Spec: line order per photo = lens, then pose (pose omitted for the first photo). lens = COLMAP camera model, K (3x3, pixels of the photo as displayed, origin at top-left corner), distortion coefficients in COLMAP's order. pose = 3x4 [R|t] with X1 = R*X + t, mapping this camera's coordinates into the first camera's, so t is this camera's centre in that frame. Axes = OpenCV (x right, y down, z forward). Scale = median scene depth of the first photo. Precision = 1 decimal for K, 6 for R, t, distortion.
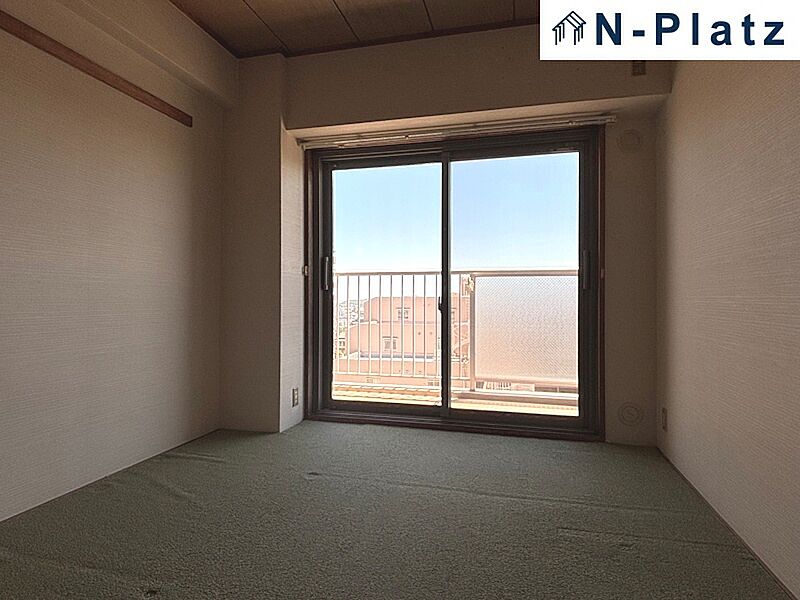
lens RADIAL K [[465.3, 0, 400.0], [0, 465.3, 300.0], [0, 0, 1]] dist [0.042221, -0.002523]
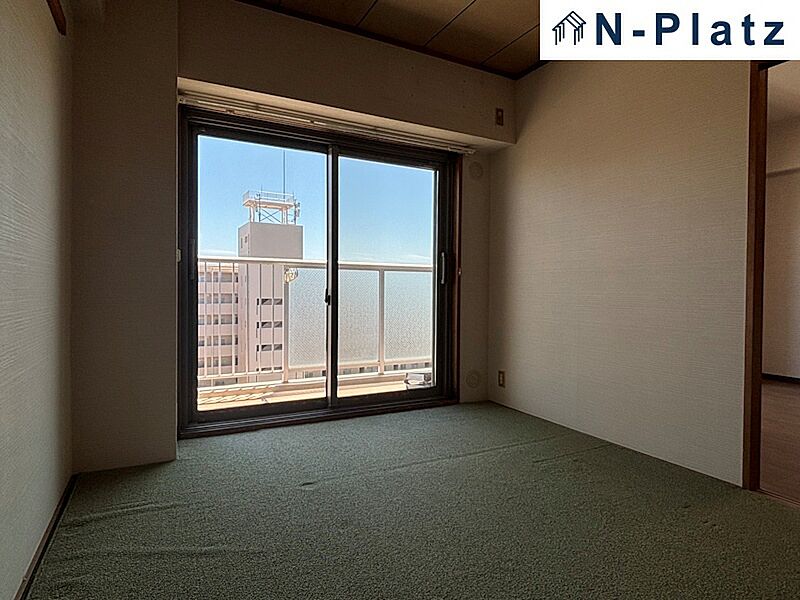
lens RADIAL K [[465.3, 0, 400.0], [0, 465.3, 300.0], [0, 0, 1]] dist [0.042221, -0.002523]
pose [[0.745005, -0.010838, 0.666970, -0.494975], [-0.005337, 0.999739, 0.022206, -0.006615], [-0.667037, -0.020103, 0.744753, 0.154158]]
